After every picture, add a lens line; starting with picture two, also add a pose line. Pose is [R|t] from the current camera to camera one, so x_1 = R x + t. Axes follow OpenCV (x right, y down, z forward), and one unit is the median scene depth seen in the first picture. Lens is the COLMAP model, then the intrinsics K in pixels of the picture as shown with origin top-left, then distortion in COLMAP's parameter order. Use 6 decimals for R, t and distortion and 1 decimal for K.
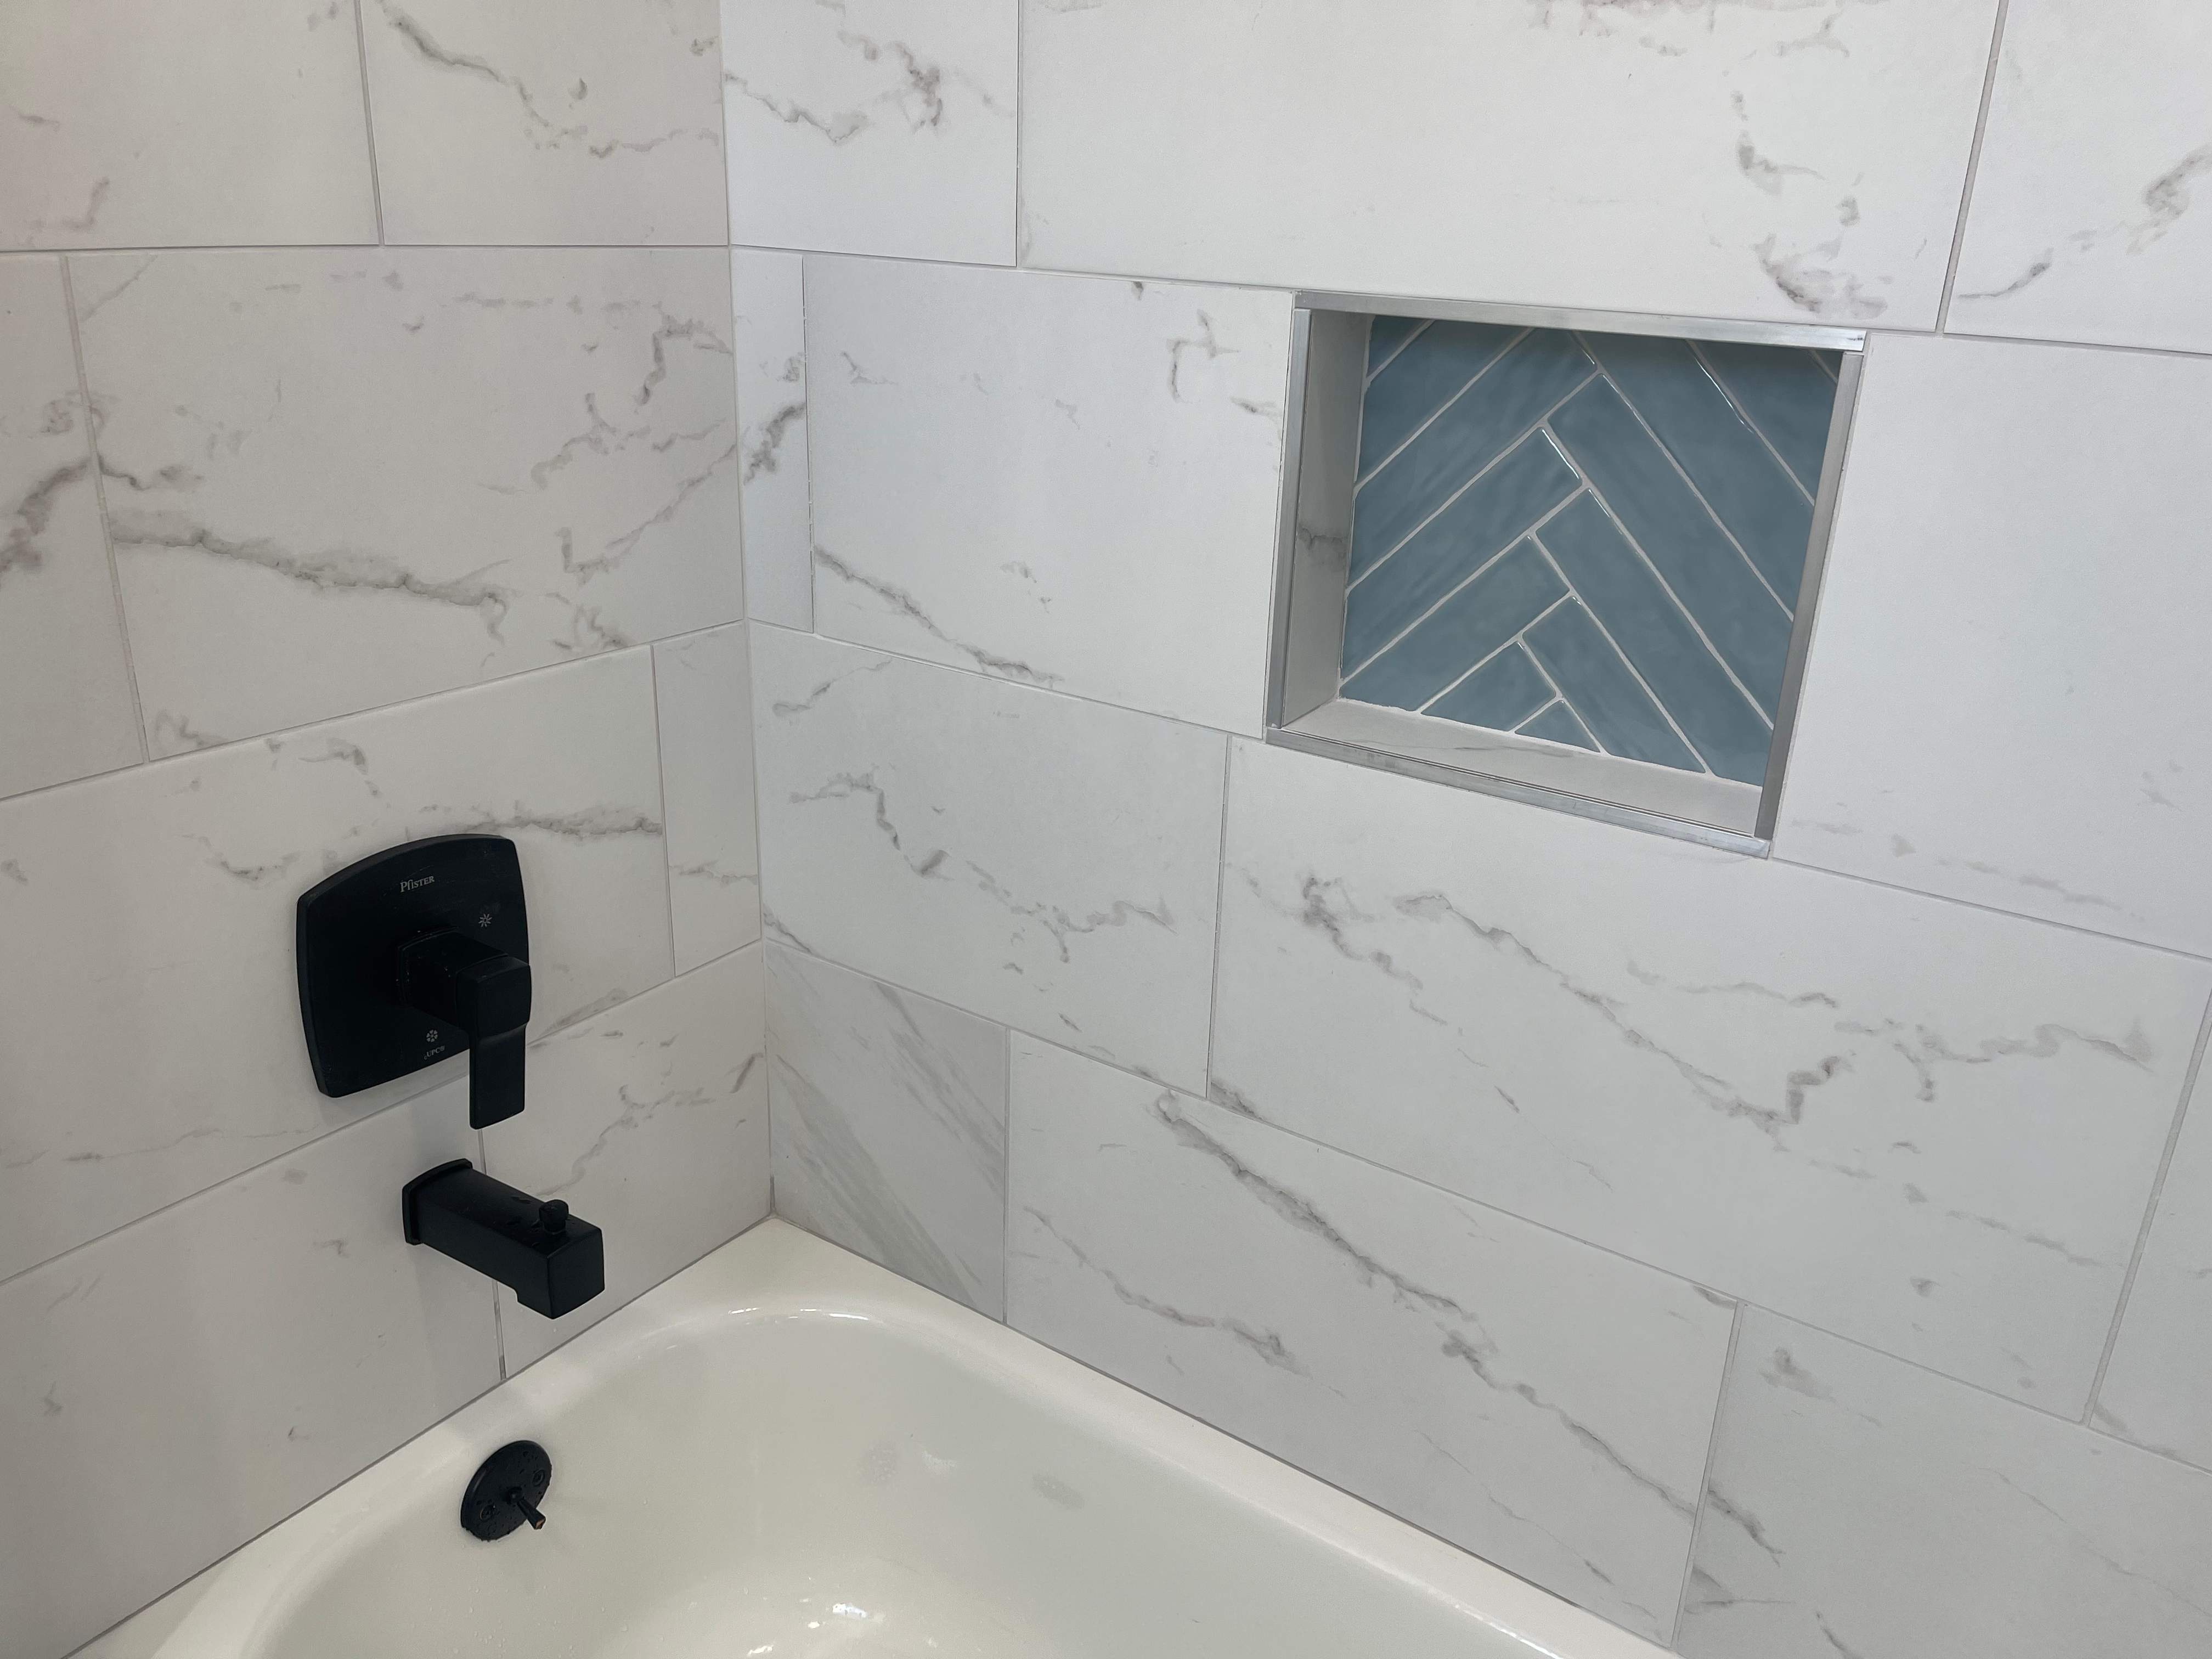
lens RADIAL K [[1664.3, 0, 1114.1], [0, 1664.3, 836.6], [0, 0, 1]] dist [0.071659, -0.095330]
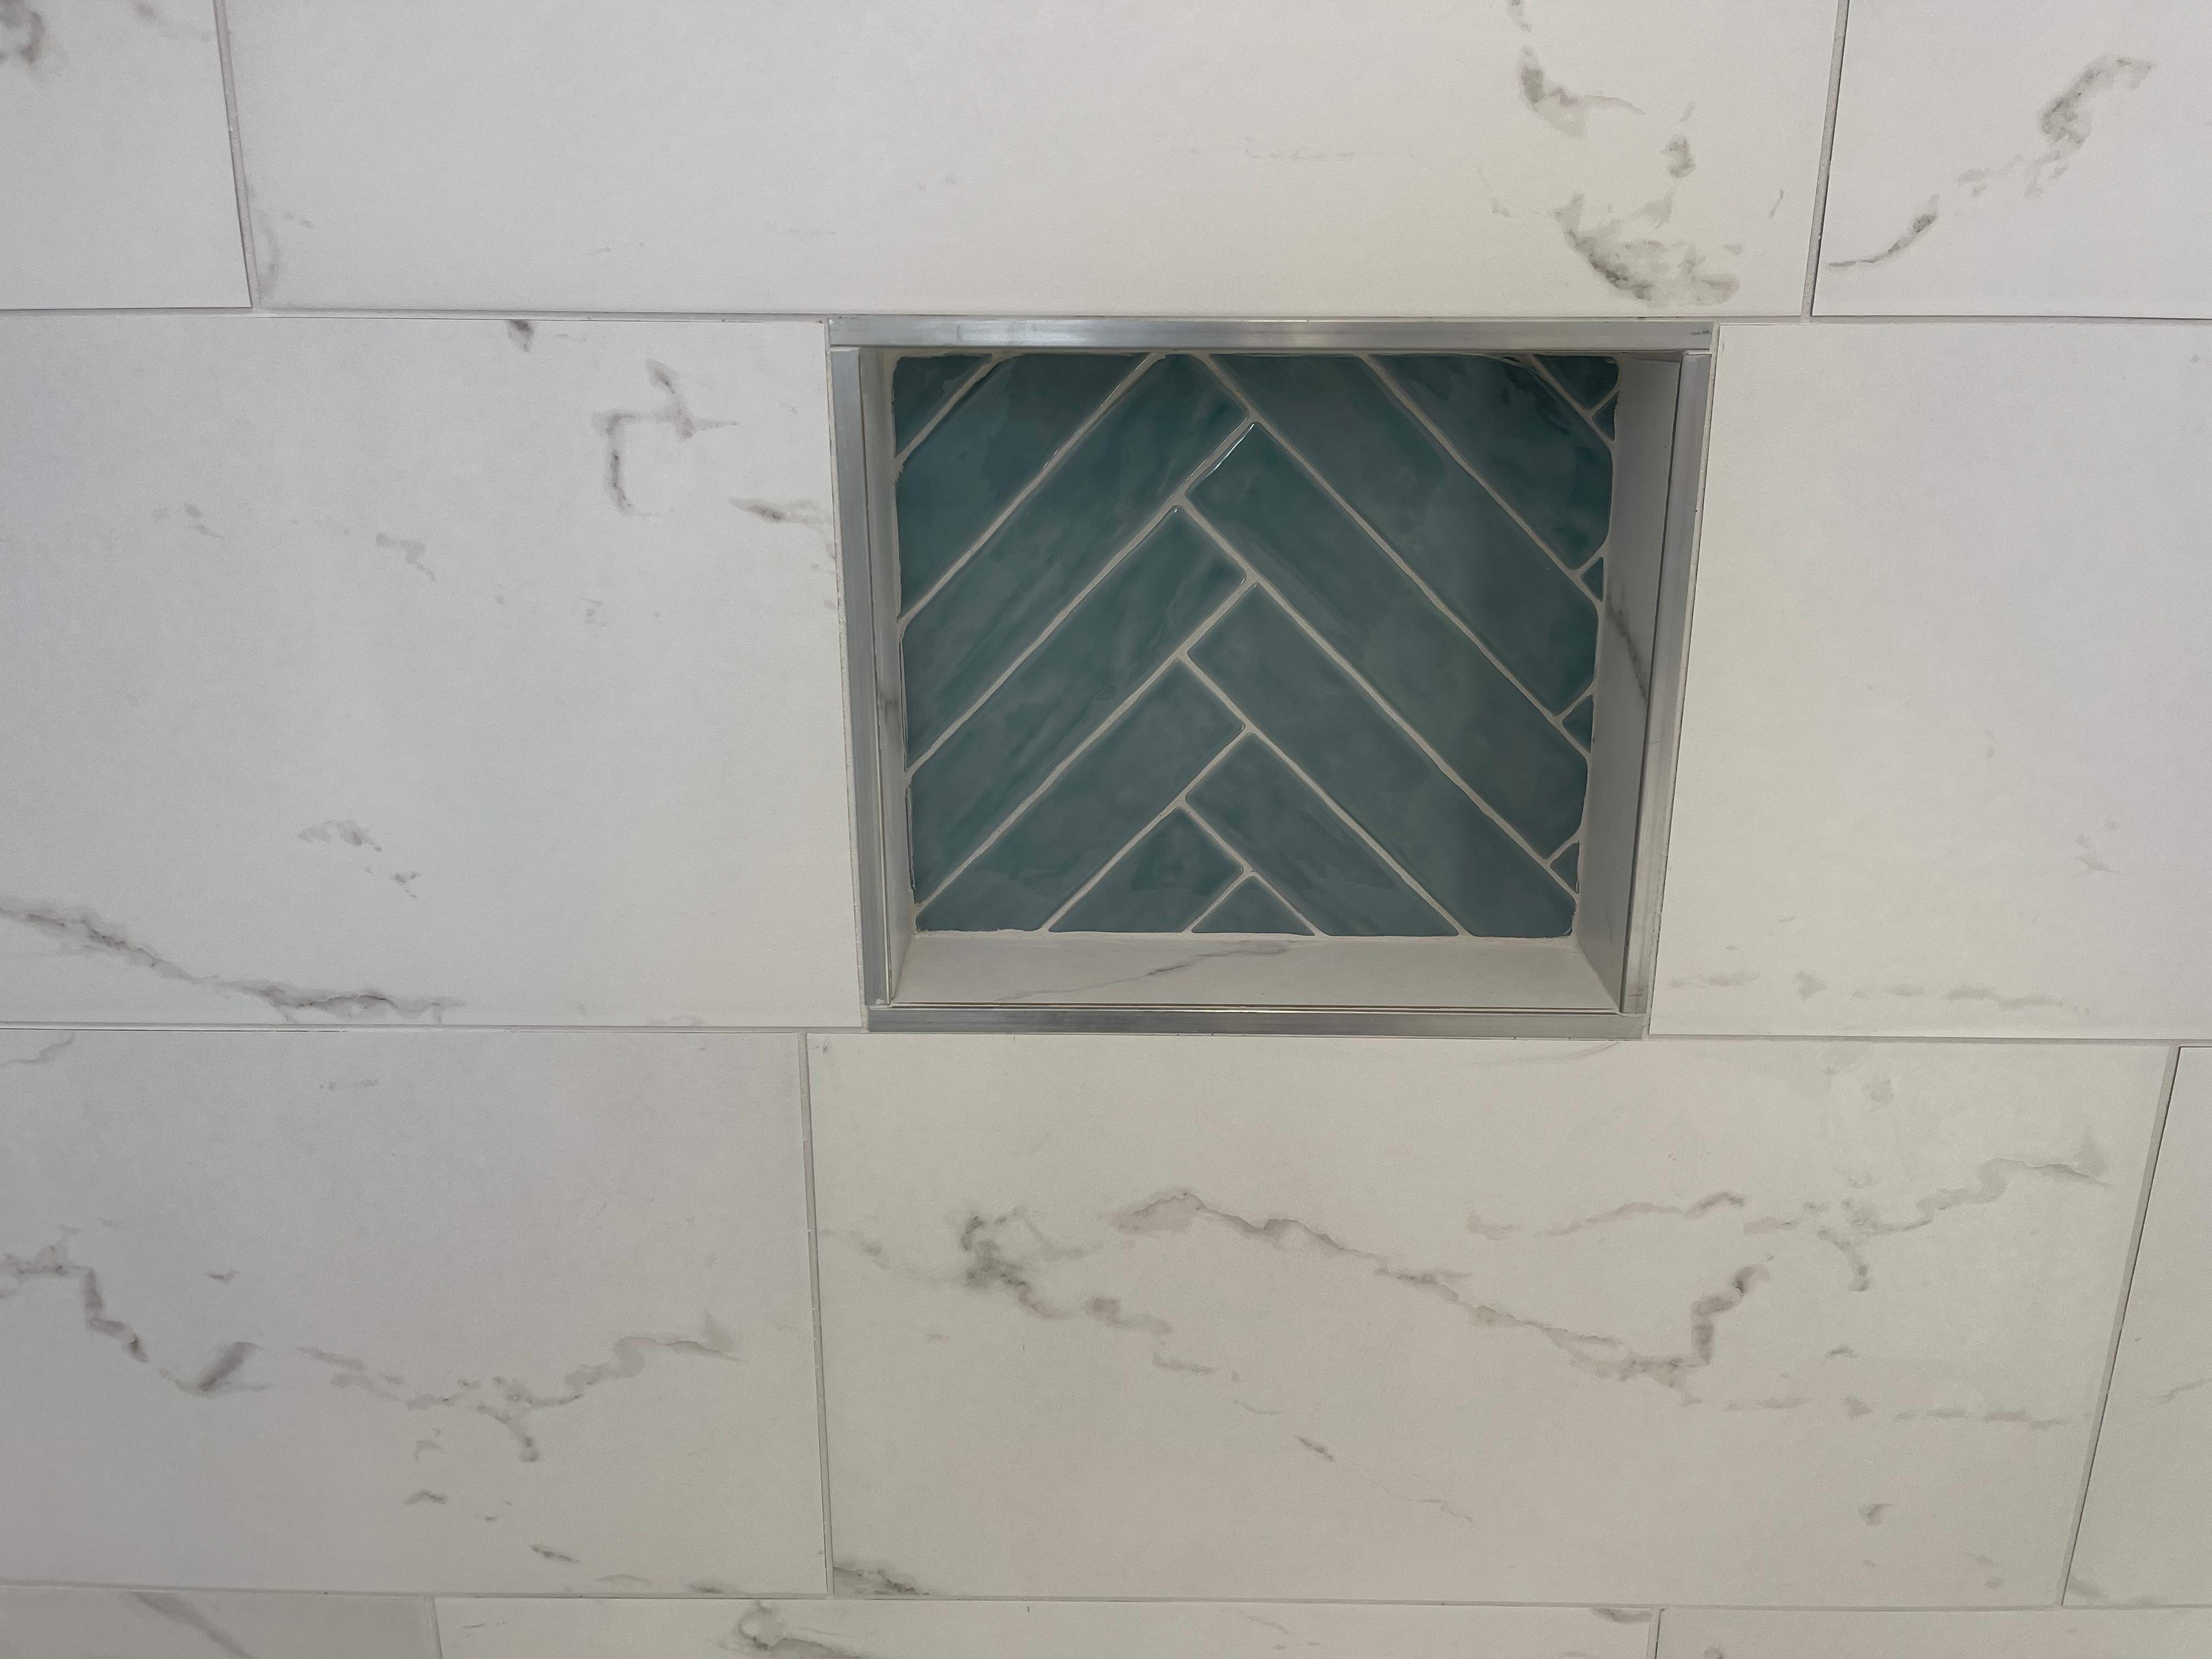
lens RADIAL K [[1664.3, 0, 1128.3], [0, 1664.3, 845.5], [0, 0, 1]] dist [0.071659, -0.095330]
pose [[0.829349, -0.189610, 0.525575, -0.152649], [0.227110, 0.973844, -0.007044, -0.102848], [-0.510492, 0.125205, 0.850718, 0.422964]]
